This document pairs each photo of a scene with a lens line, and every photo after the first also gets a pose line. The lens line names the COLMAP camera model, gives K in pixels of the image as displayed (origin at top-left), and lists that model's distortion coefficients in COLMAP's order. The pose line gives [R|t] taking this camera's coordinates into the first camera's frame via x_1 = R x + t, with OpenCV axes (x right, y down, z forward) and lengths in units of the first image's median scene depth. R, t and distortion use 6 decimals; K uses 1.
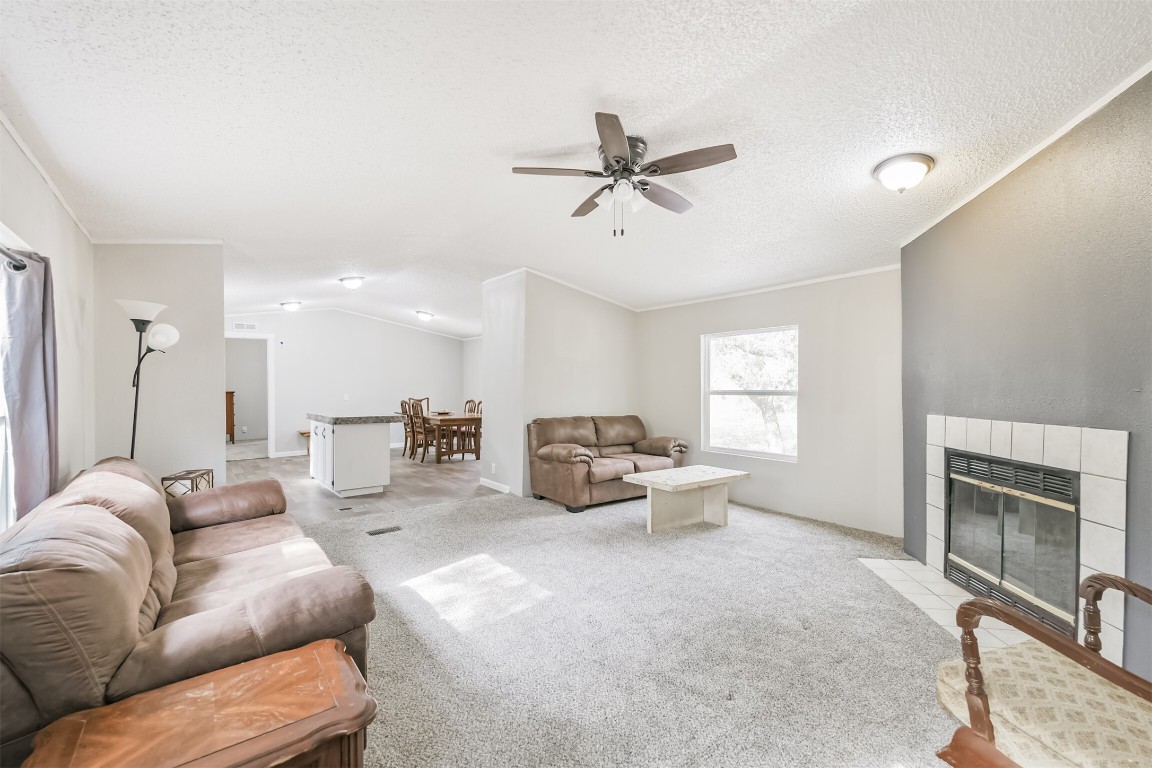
lens RADIAL K [[491.8, 0, 577.8], [0, 491.8, 382.8], [0, 0, 1]] dist [0.020783, -0.014559]
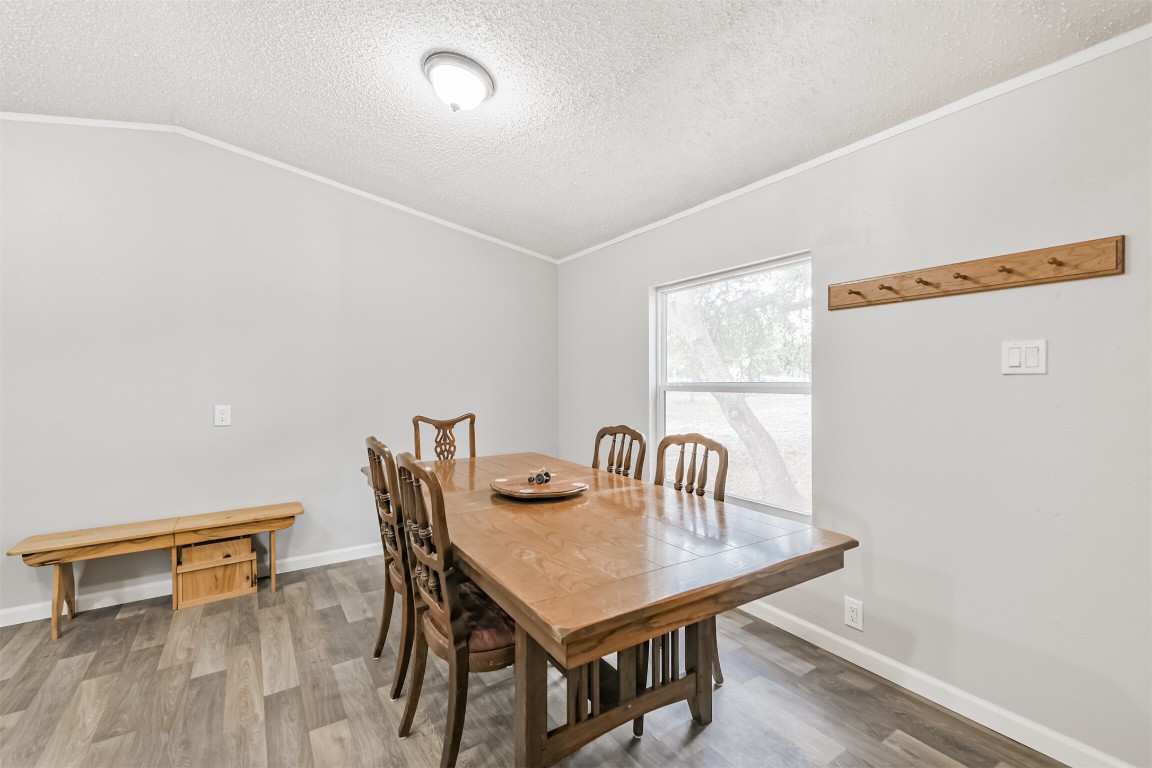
lens RADIAL K [[495.5, 0, 578.3], [0, 495.5, 386.1], [0, 0, 1]] dist [0.017690, -0.006592]
pose [[0.996546, -0.004380, -0.082922, -0.622321], [0.005655, 0.999869, 0.015138, 0.019153], [0.082845, -0.015555, 0.996441, 2.033945]]
